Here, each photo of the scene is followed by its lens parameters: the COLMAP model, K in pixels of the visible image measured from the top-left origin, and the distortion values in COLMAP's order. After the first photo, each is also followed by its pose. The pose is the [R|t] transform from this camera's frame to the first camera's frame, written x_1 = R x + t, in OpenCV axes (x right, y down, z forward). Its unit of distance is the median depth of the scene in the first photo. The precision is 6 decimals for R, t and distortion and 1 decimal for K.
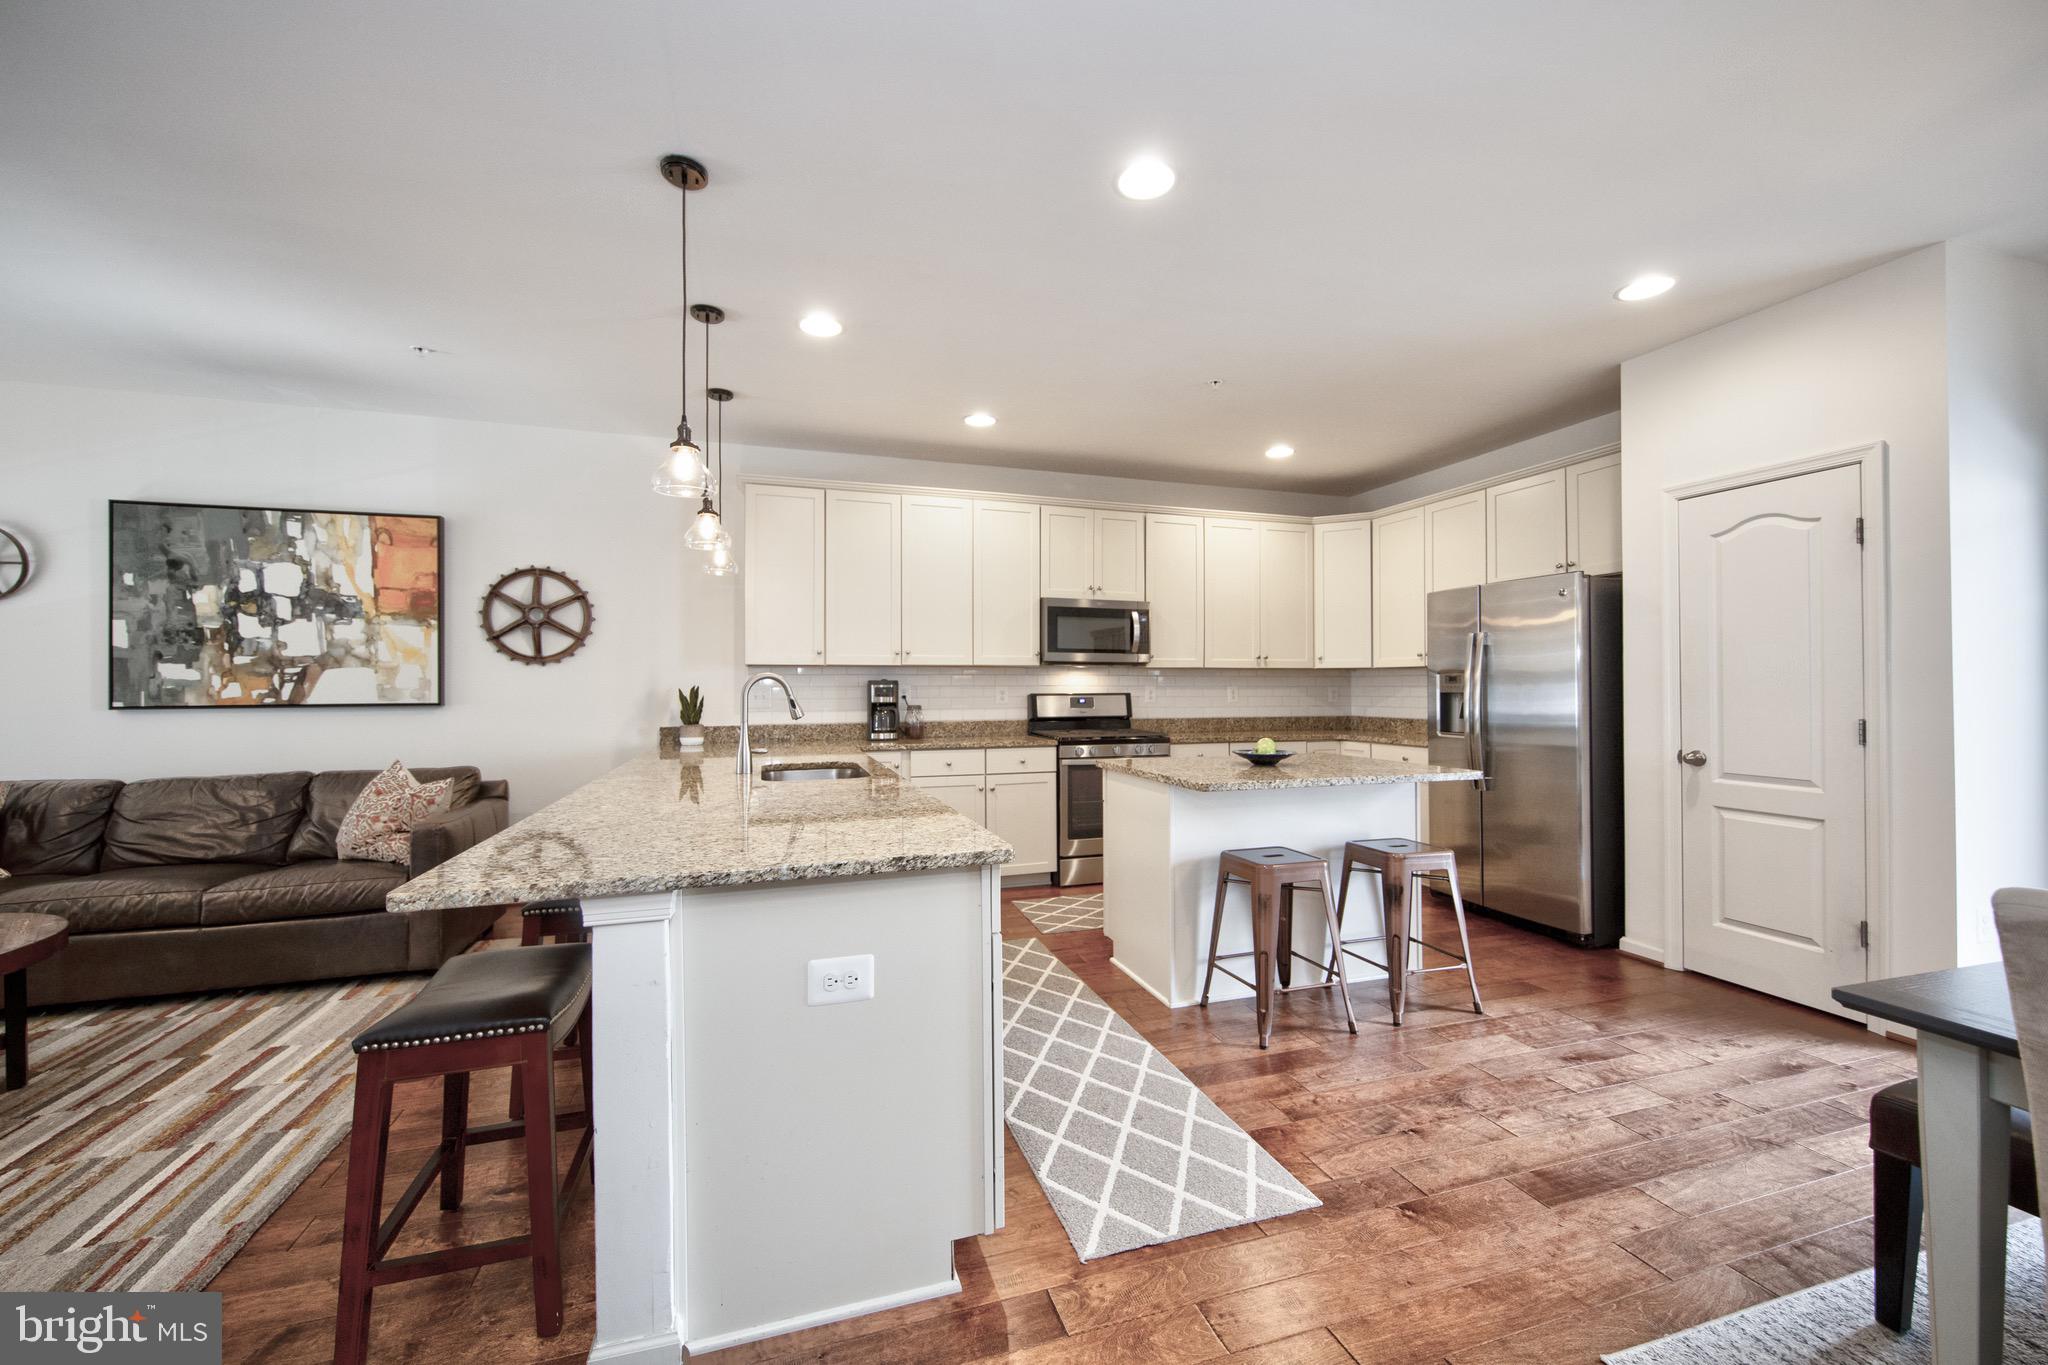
lens RADIAL K [[782.7, 0, 1016.9], [0, 782.7, 680.1], [0, 0, 1]] dist [0.006275, -0.003573]
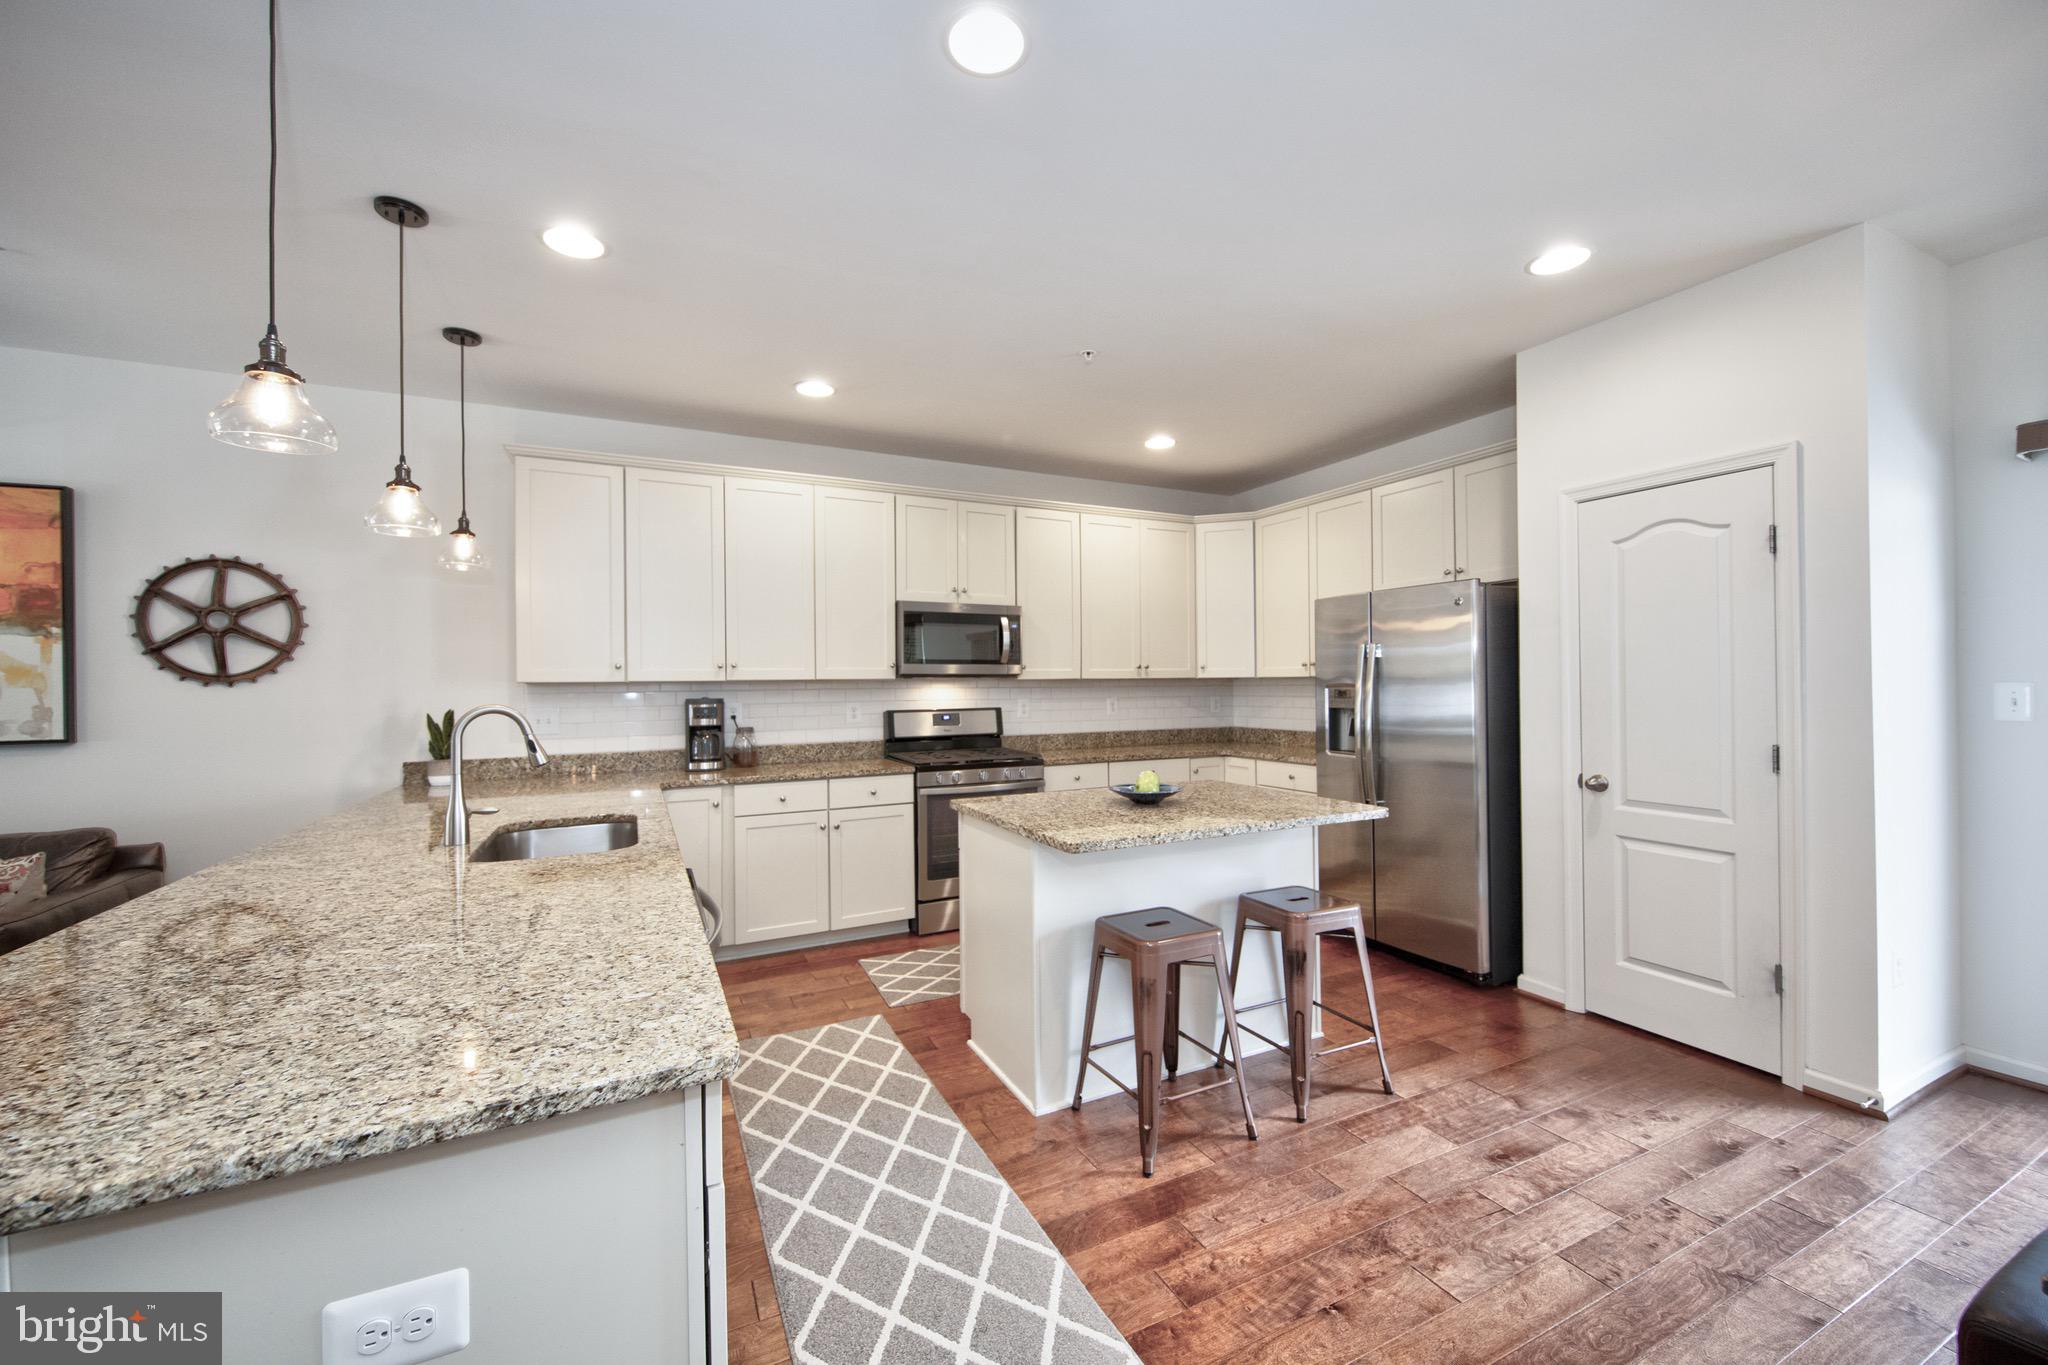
lens RADIAL K [[782.7, 0, 1016.5], [0, 782.7, 681.7], [0, 0, 1]] dist [0.006275, -0.003573]
pose [[0.989733, -0.007641, 0.142727, 0.046725], [0.006933, 0.999961, 0.005463, -0.023956], [-0.142763, -0.004417, 0.989747, 0.149006]]
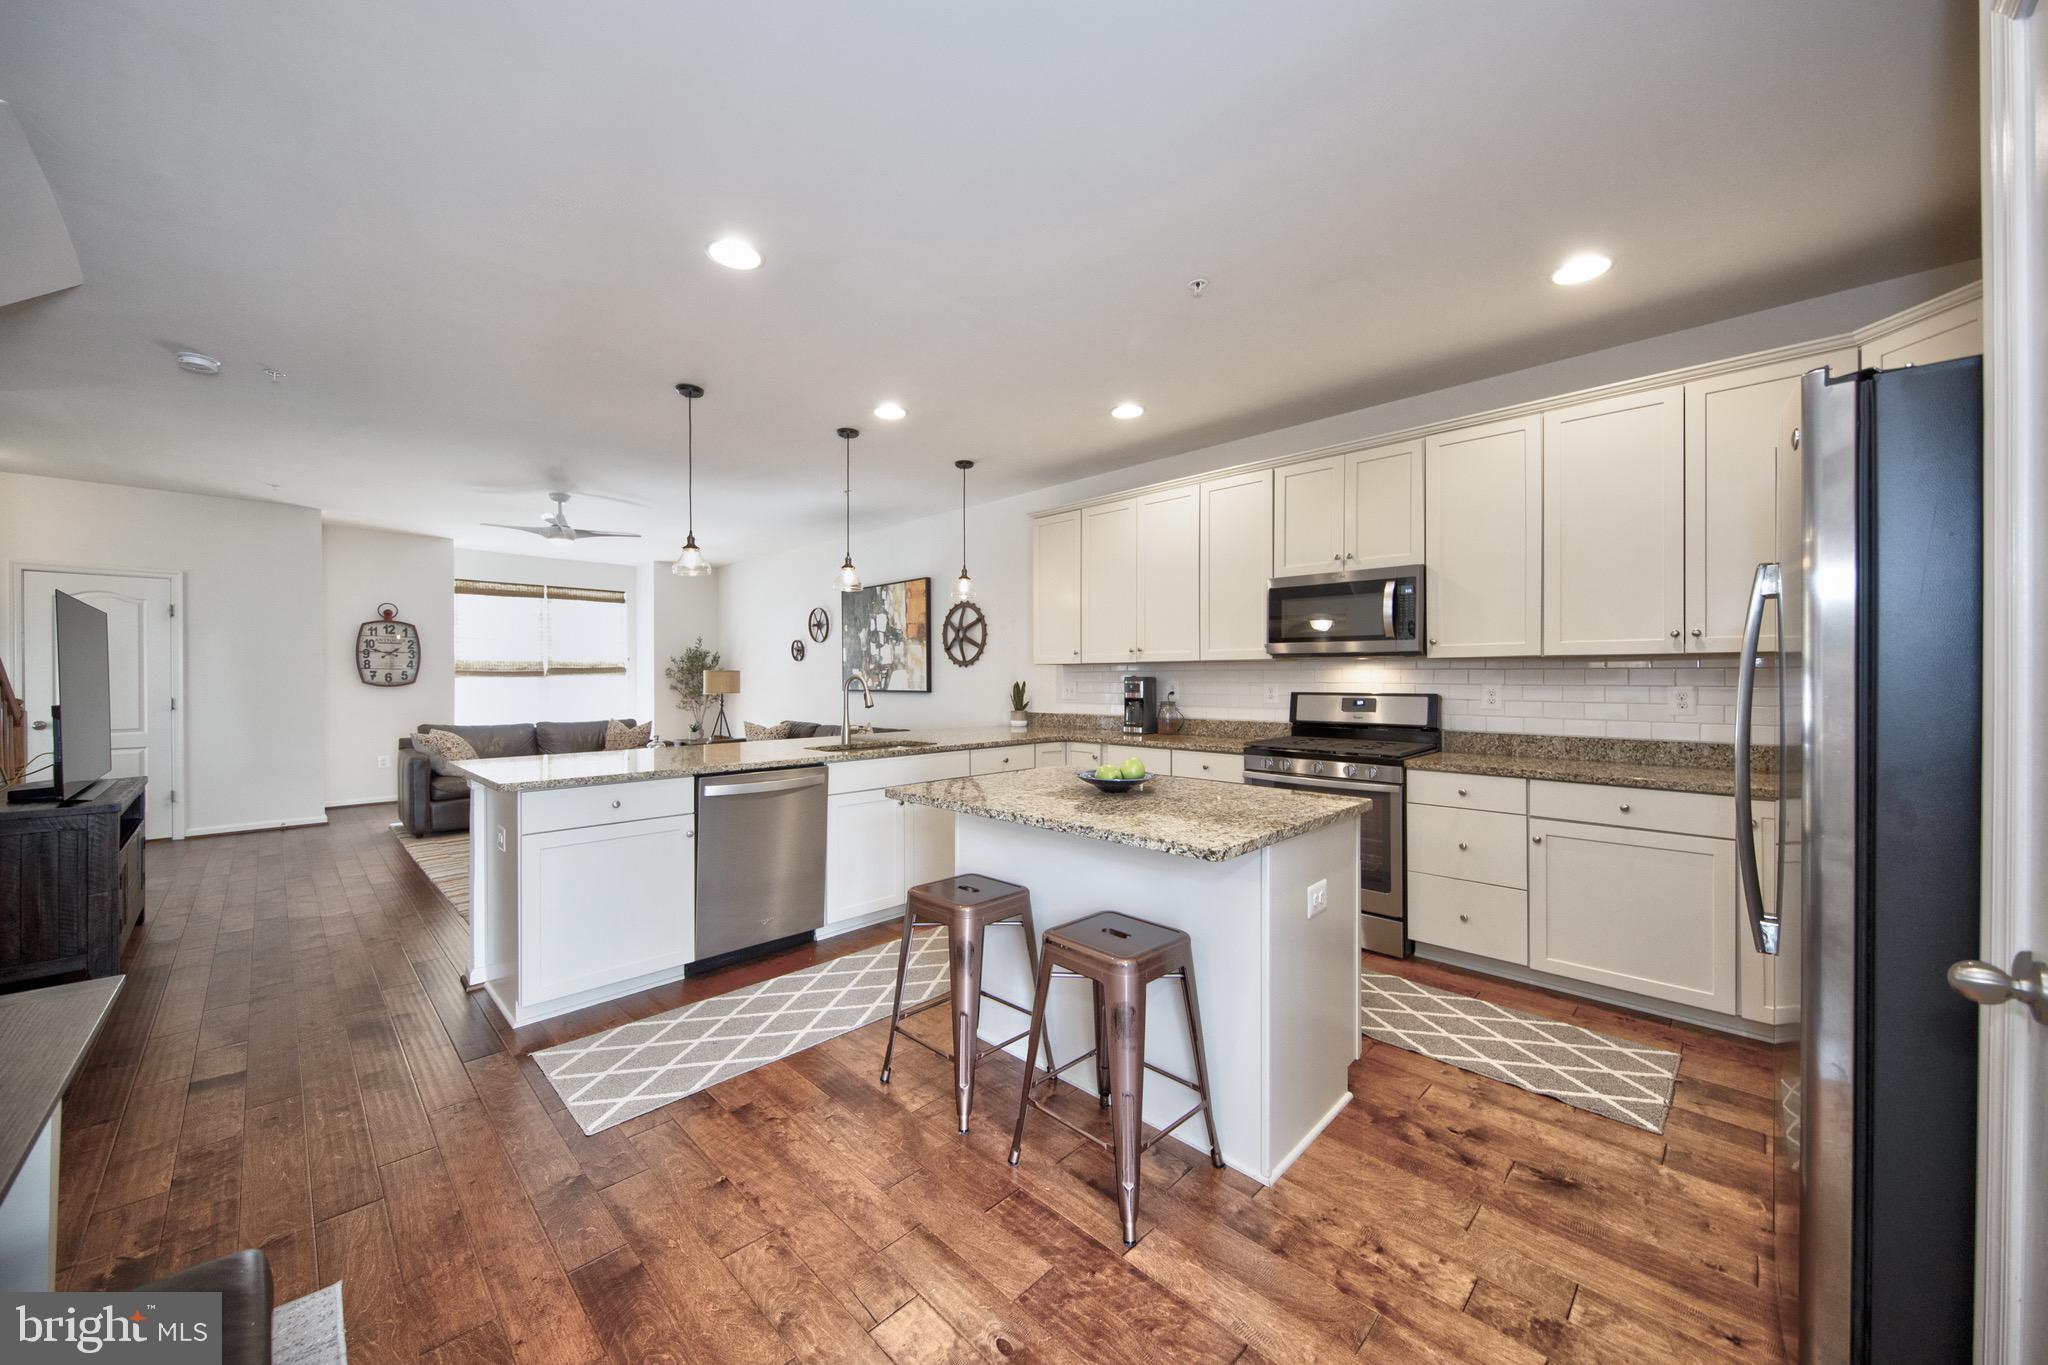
lens RADIAL K [[734.5, 0, 1019.3], [0, 734.5, 679.1], [0, 0, 1]] dist [0.008093, -0.000208]
pose [[0.467419, 0.004013, -0.884027, 0.742855], [0.008748, 0.999920, 0.009164, -0.008382], [0.883993, -0.012017, 0.467346, 0.473990]]
